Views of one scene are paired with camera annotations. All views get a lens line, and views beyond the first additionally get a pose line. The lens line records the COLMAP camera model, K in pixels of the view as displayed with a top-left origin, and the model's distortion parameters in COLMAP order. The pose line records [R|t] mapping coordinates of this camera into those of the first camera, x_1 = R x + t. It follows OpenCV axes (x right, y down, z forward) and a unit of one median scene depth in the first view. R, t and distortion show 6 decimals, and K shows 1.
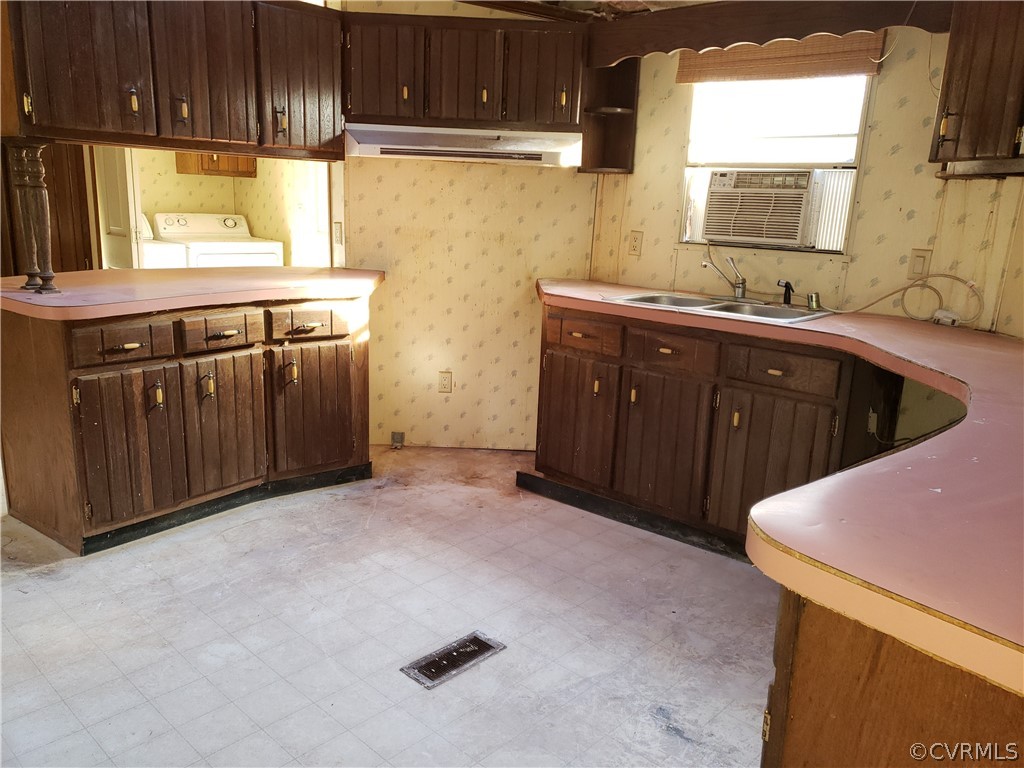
lens RADIAL K [[831.3, 0, 512.0], [0, 831.3, 384.0], [0, 0, 1]] dist [0.098026, -0.165222]
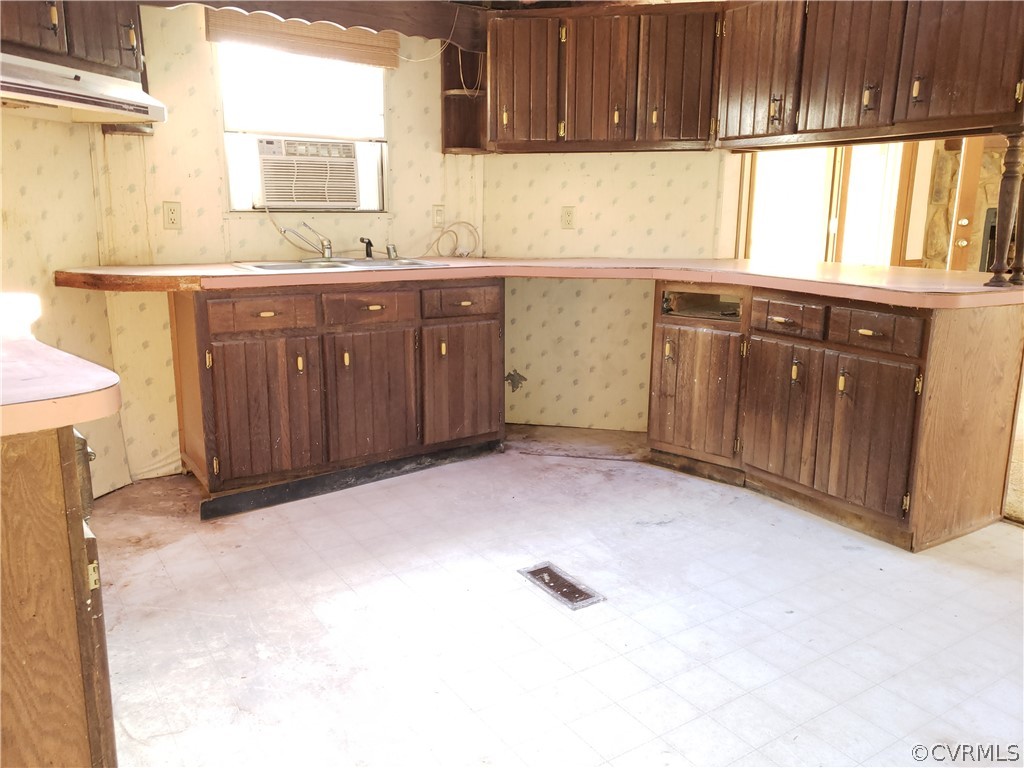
lens RADIAL K [[831.3, 0, 512.0], [0, 831.3, 384.0], [0, 0, 1]] dist [0.098026, -0.165222]
pose [[0.169448, -0.239641, 0.955960, -0.801319], [0.218680, 0.954949, 0.200626, -0.117585], [-0.960972, 0.175053, 0.214219, 0.590937]]
